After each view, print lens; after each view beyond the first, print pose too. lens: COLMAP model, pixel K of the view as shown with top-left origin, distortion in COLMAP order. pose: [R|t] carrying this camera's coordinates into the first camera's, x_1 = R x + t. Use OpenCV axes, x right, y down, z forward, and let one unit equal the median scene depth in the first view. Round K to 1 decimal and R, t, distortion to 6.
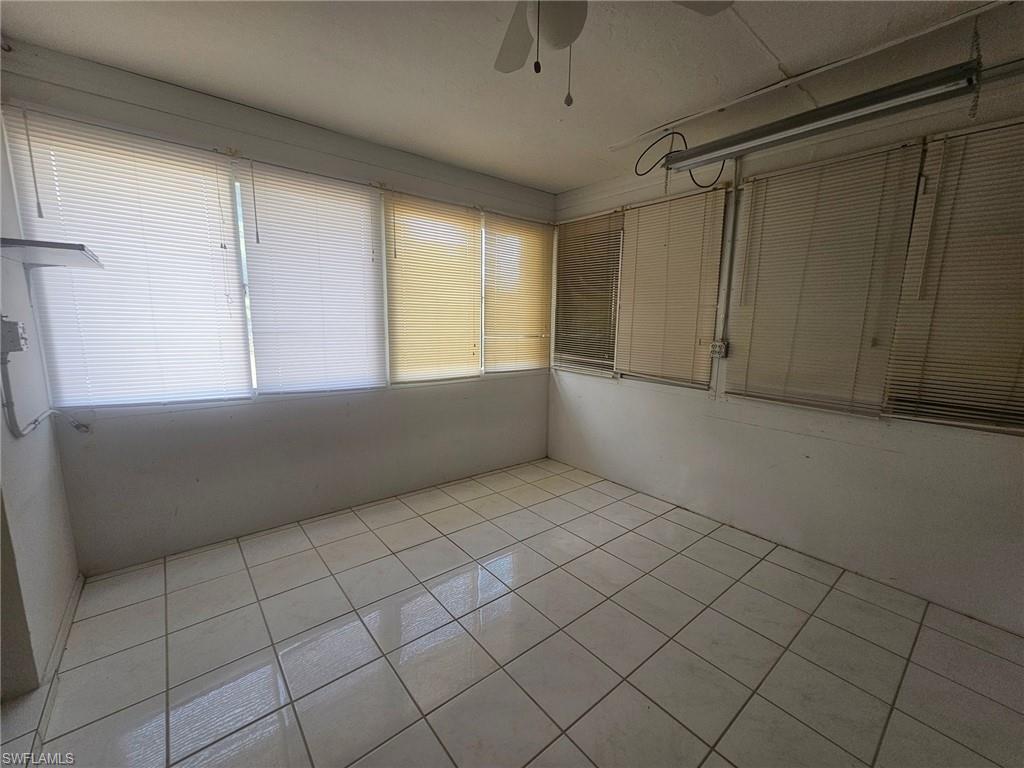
lens RADIAL K [[418.6, 0, 511.5], [0, 418.6, 389.6], [0, 0, 1]] dist [-0.002362, -0.000563]
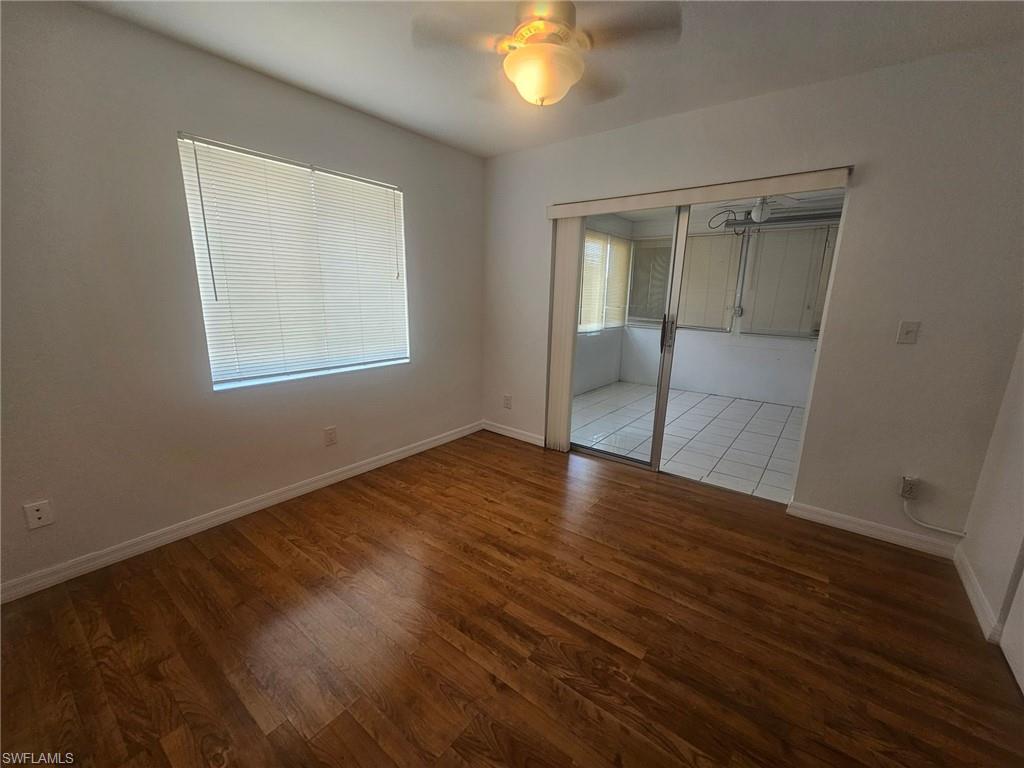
lens RADIAL K [[418.6, 0, 513.8], [0, 418.6, 384.2], [0, 0, 1]] dist [-0.002362, -0.000563]
pose [[0.973475, -0.052733, 0.222633, -1.012977], [0.040441, 0.997414, 0.059415, 0.088057], [-0.225190, -0.048836, 0.973090, -0.742317]]
